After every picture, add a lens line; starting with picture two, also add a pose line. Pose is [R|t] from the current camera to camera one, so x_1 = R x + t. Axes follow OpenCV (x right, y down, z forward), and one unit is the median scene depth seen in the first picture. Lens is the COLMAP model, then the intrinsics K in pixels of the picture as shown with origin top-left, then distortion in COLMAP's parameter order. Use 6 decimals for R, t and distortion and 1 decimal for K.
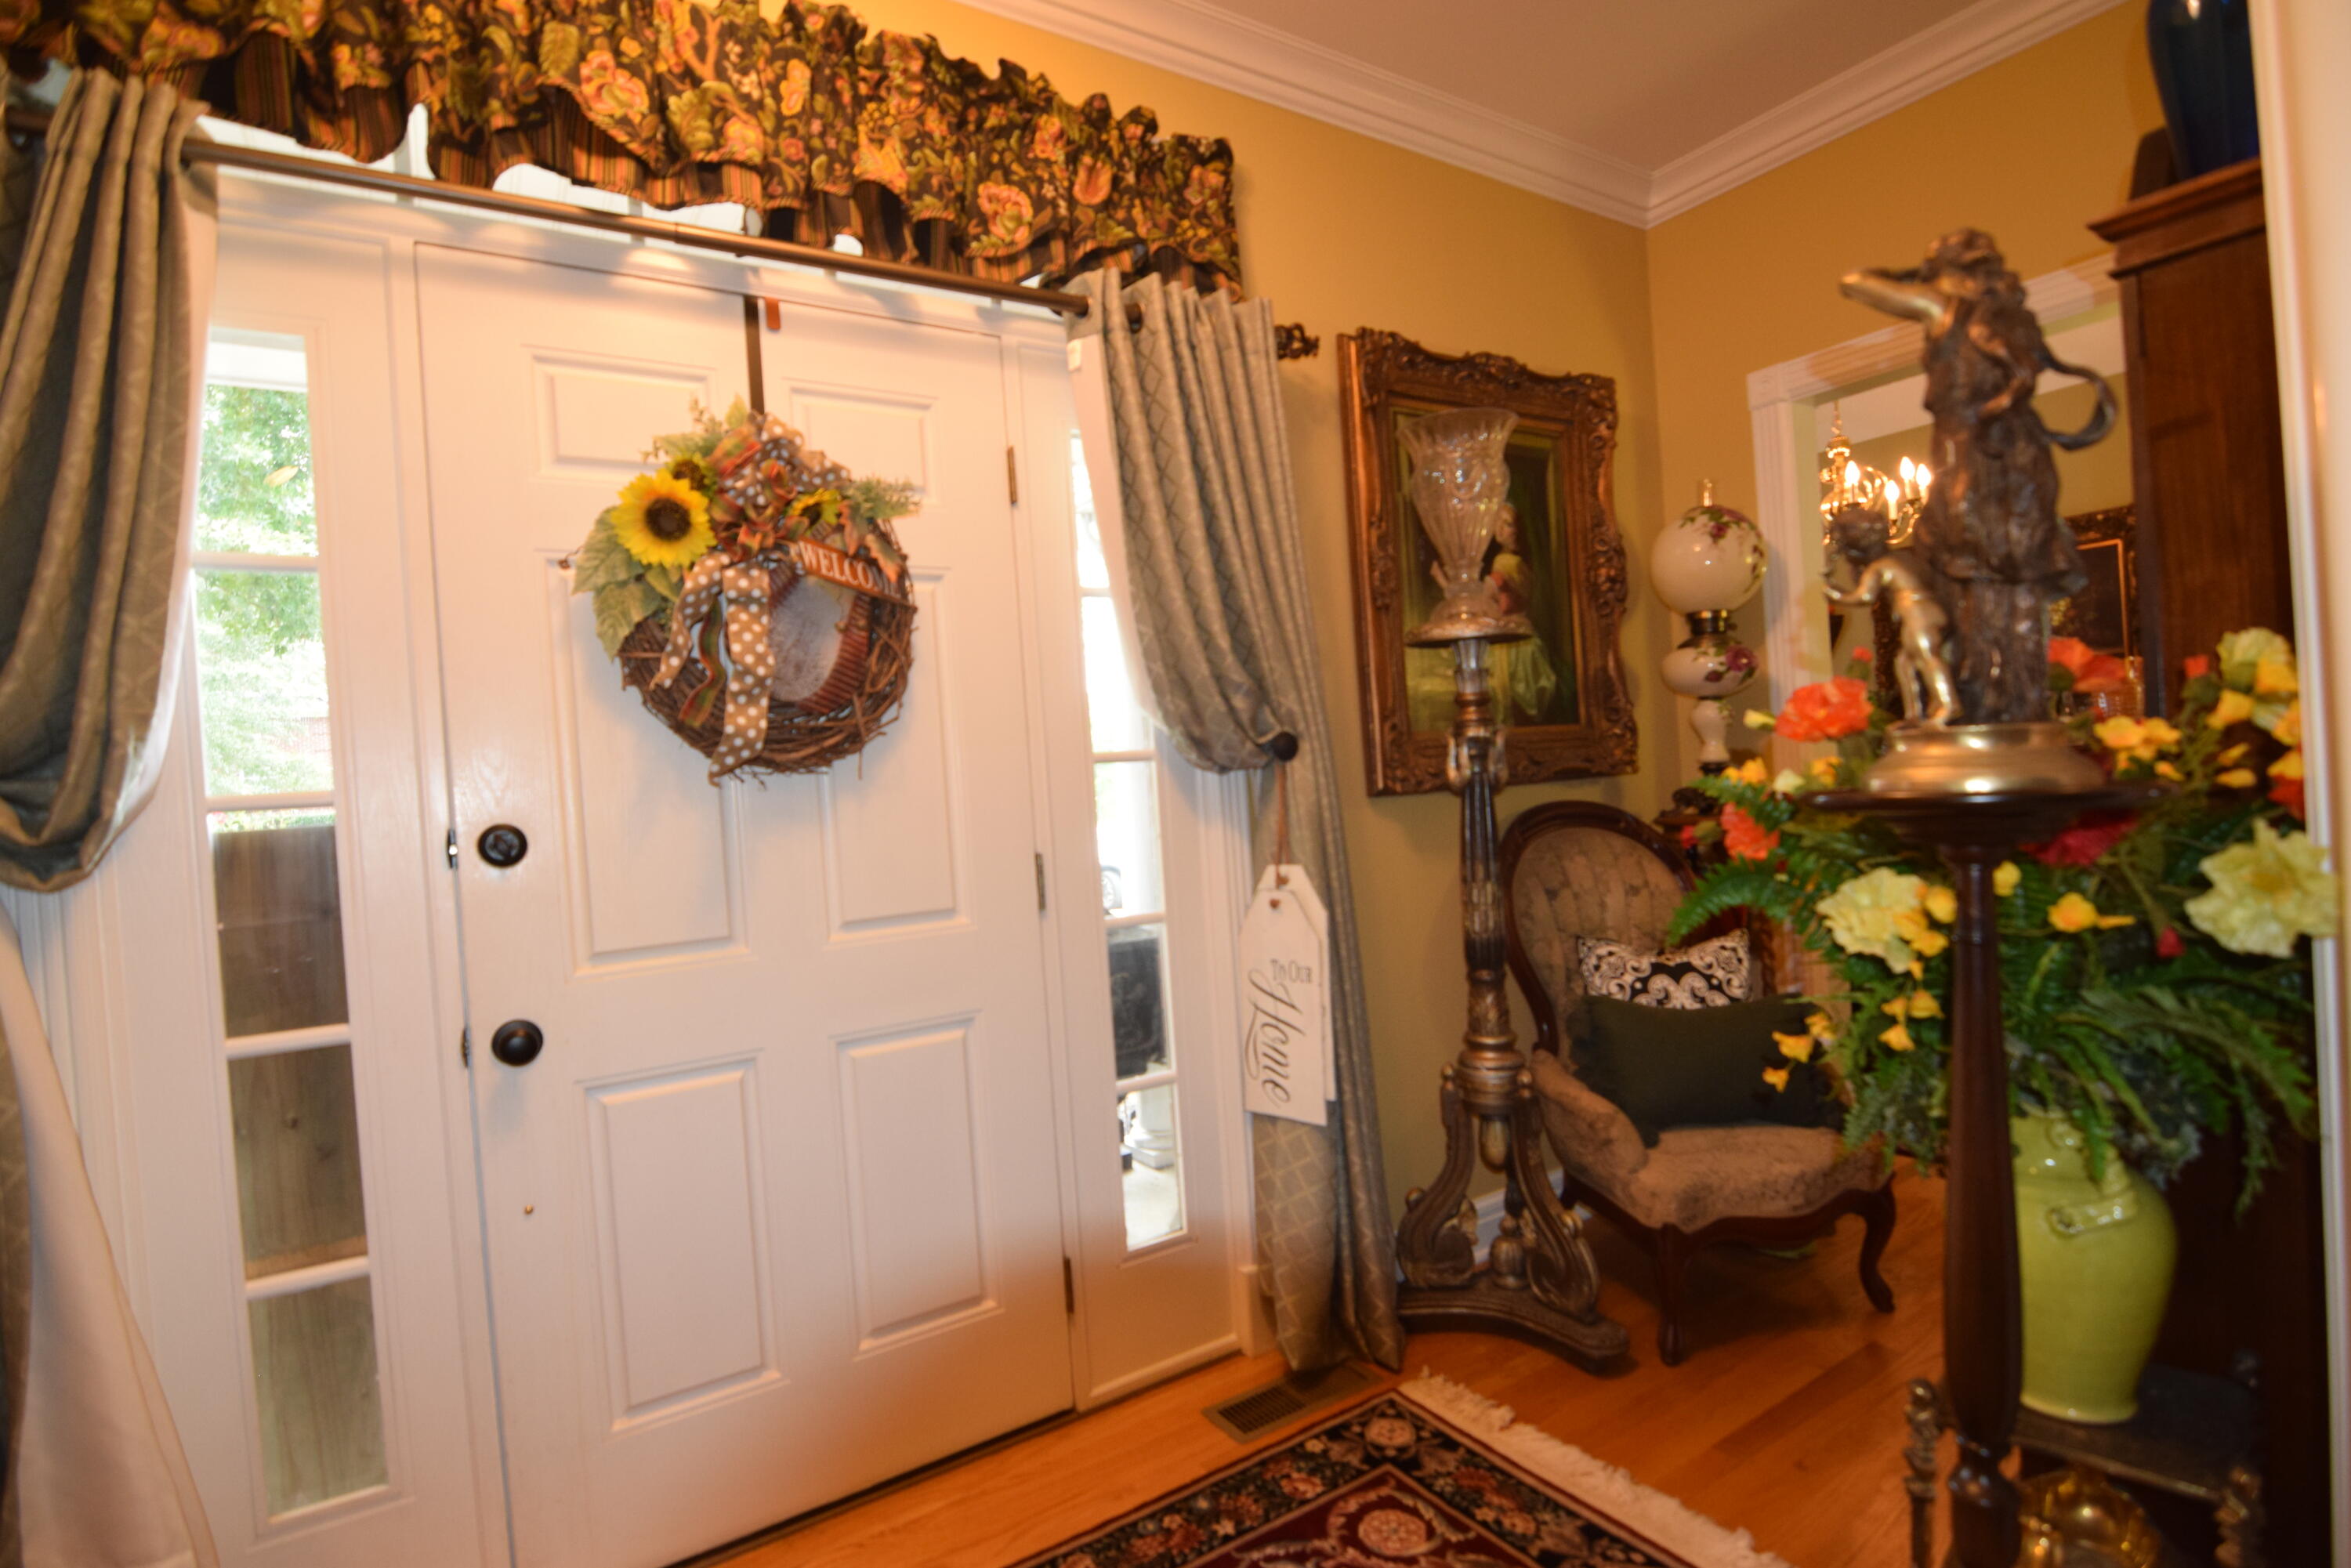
lens RADIAL K [[1135.4, 0, 1177.0], [0, 1135.4, 784.3], [0, 0, 1]] dist [-0.024332, -0.002722]
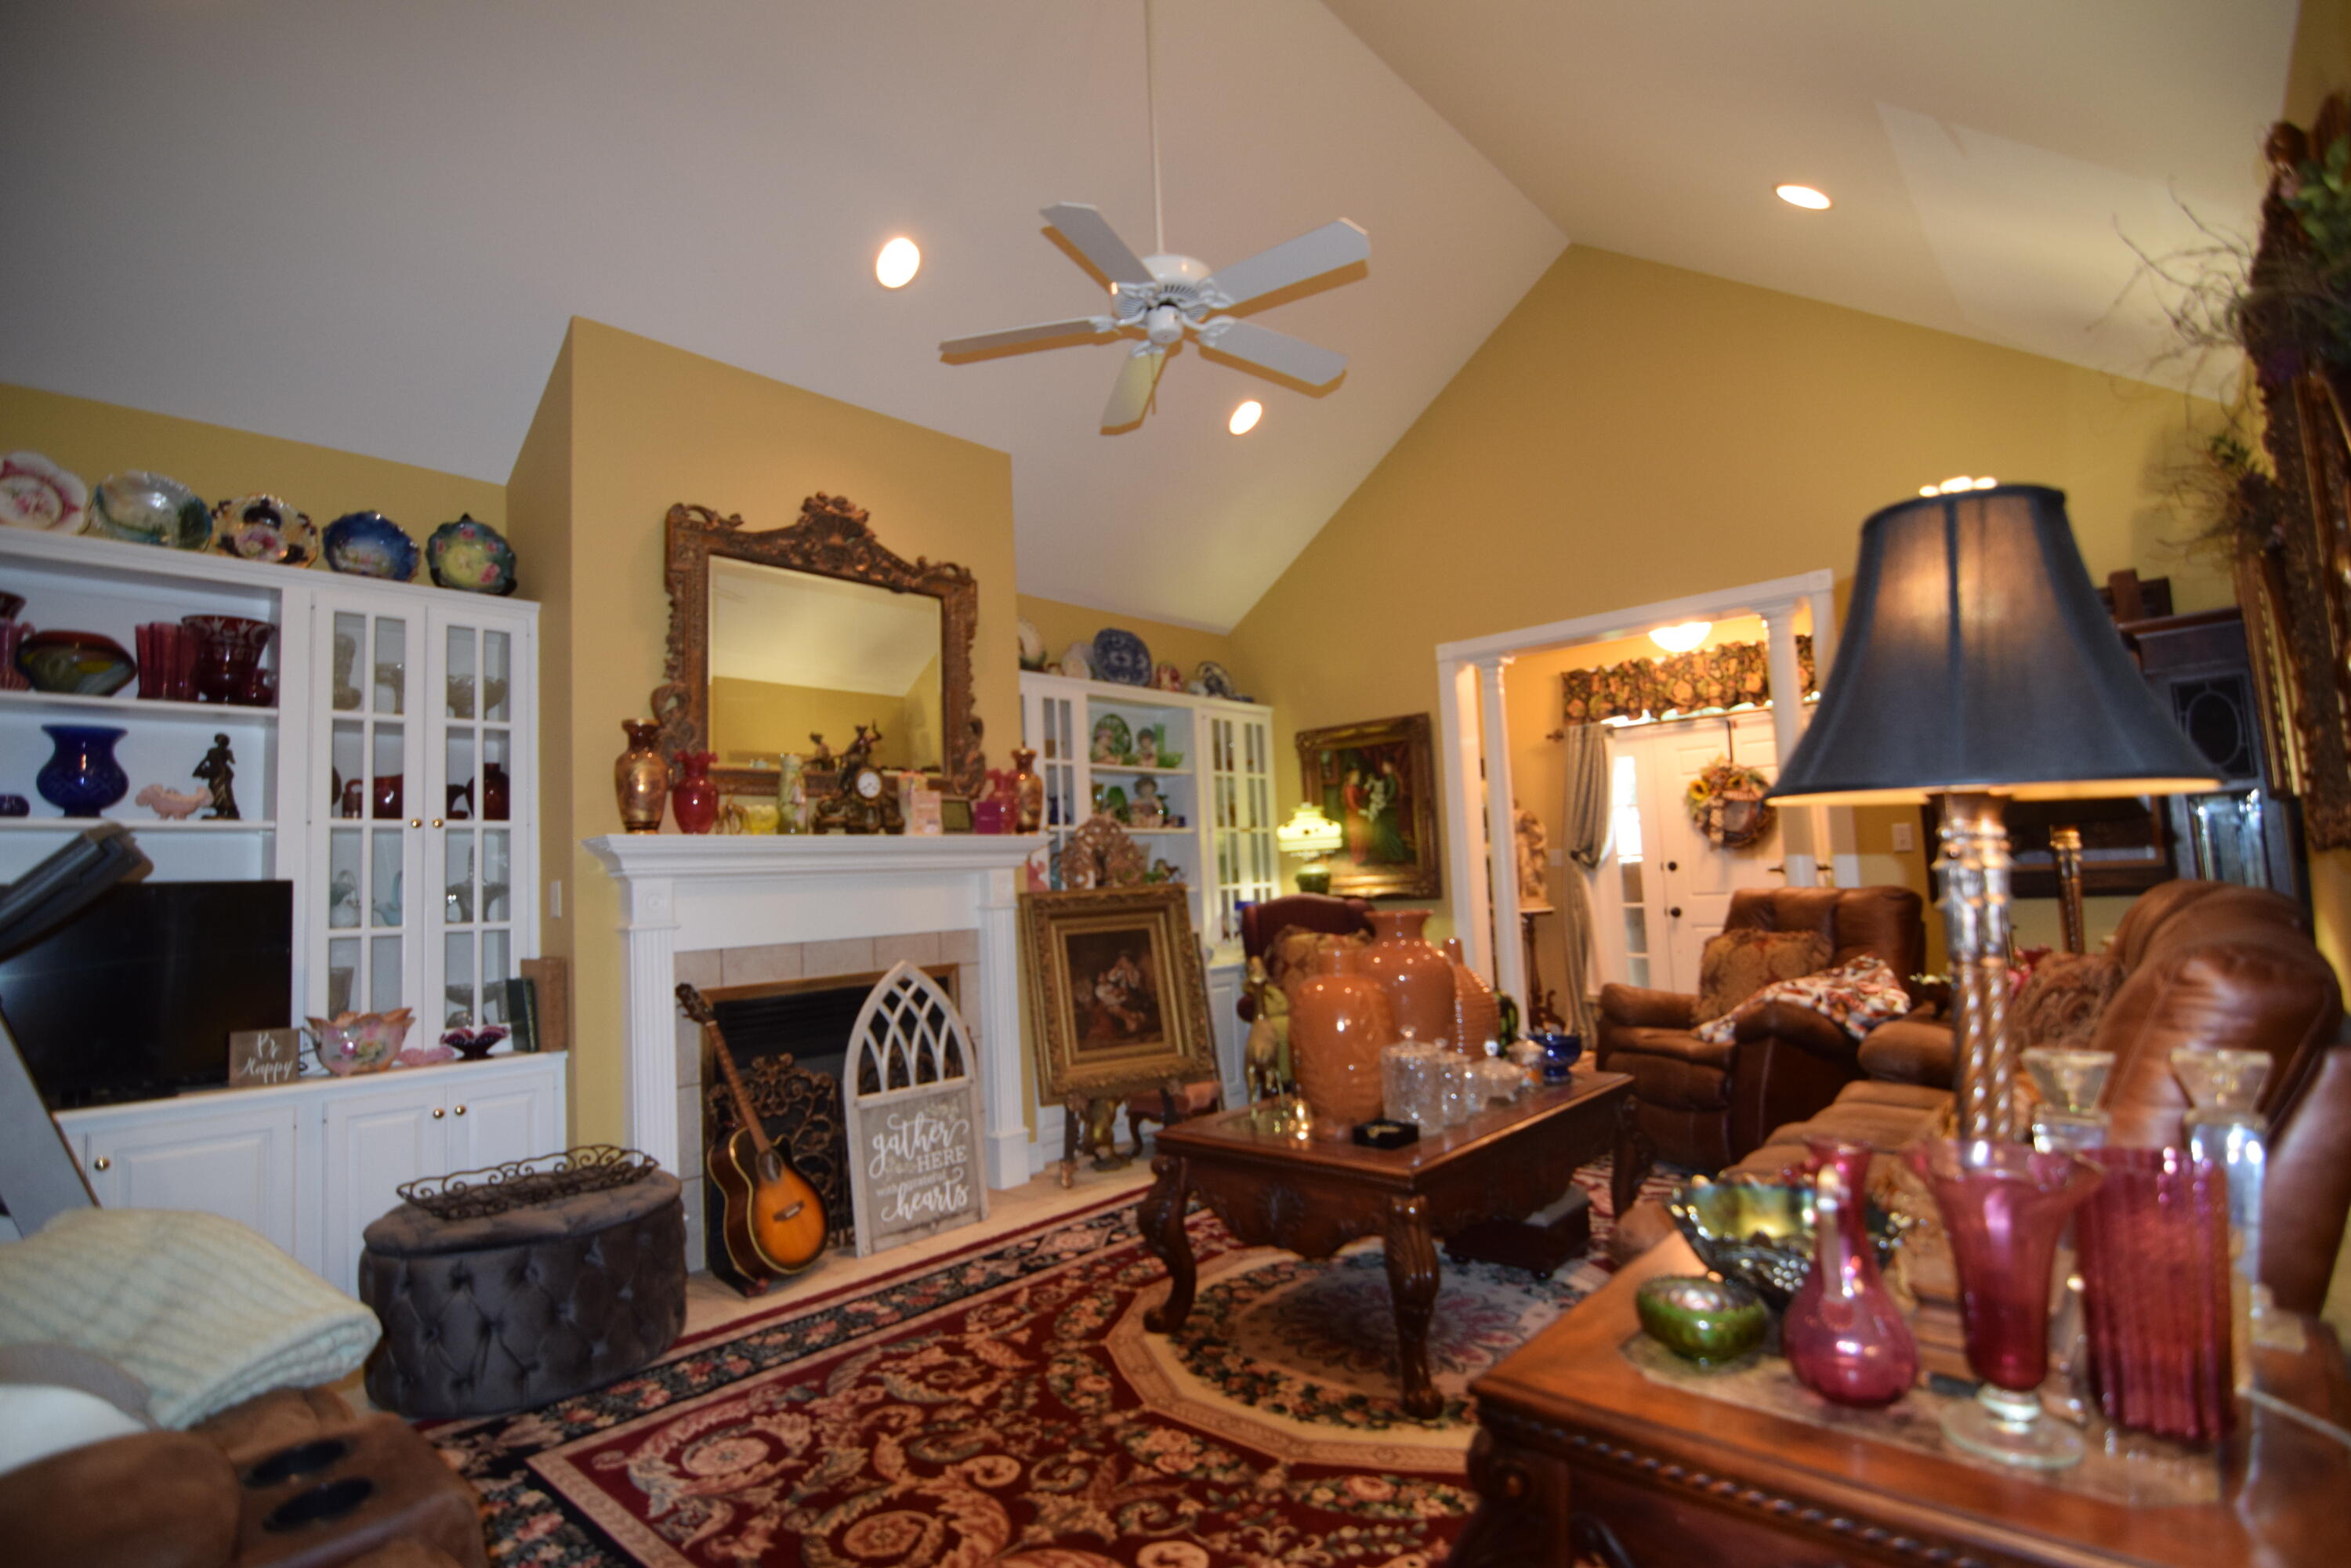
lens RADIAL K [[1135.4, 0, 1171.7], [0, 1135.4, 782.5], [0, 0, 1]] dist [-0.024332, -0.002722]
pose [[0.251873, -0.030378, -0.967283, 3.028927], [0.017704, 0.999485, -0.026779, -0.179625], [0.967598, -0.010380, 0.252281, -1.894034]]
